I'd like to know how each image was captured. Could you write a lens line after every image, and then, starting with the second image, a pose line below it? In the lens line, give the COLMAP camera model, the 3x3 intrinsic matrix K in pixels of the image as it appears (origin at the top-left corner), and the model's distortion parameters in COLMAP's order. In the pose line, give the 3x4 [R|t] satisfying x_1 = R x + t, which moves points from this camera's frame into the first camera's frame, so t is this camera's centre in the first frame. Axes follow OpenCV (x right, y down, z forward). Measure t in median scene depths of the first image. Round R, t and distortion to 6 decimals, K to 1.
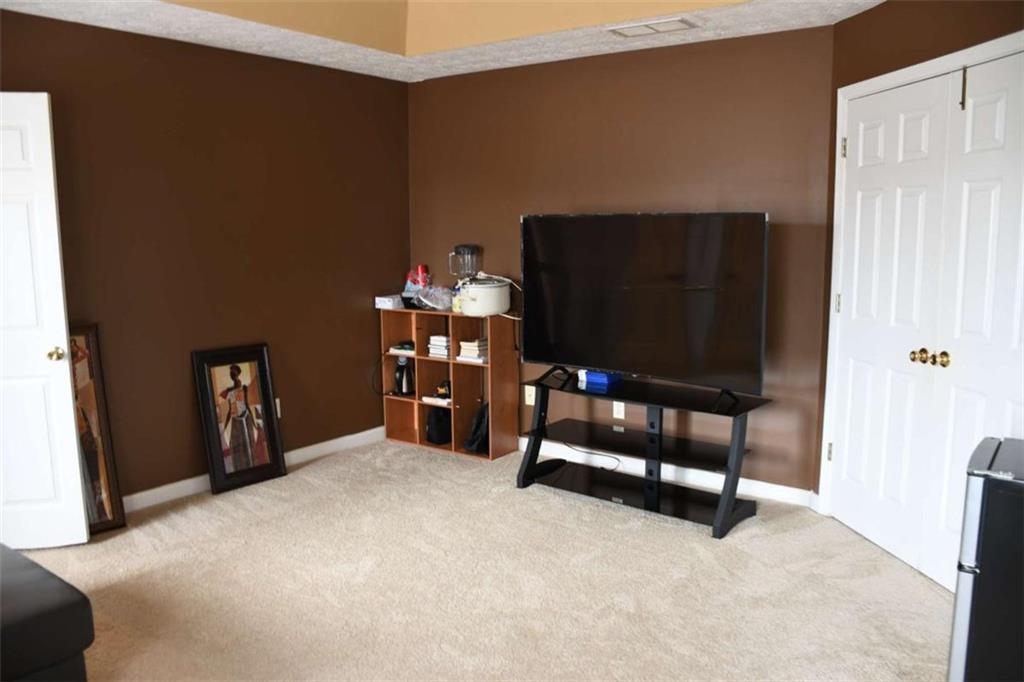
lens RADIAL K [[797.4, 0, 512.0], [0, 797.4, 341.0], [0, 0, 1]] dist [-0.077152, -0.000524]
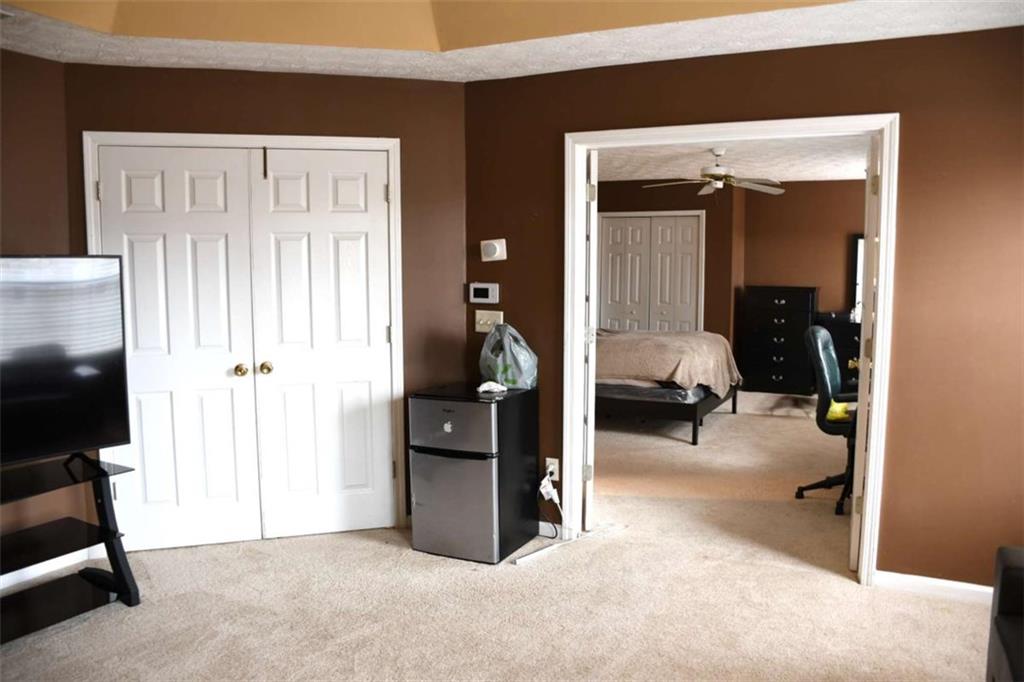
lens RADIAL K [[797.4, 0, 512.0], [0, 797.4, 341.0], [0, 0, 1]] dist [-0.077152, -0.000524]
pose [[-0.154020, -0.100548, 0.982939, -0.673075], [0.137125, 0.983007, 0.122041, -0.106379], [-0.978506, 0.153582, -0.137615, 0.648675]]
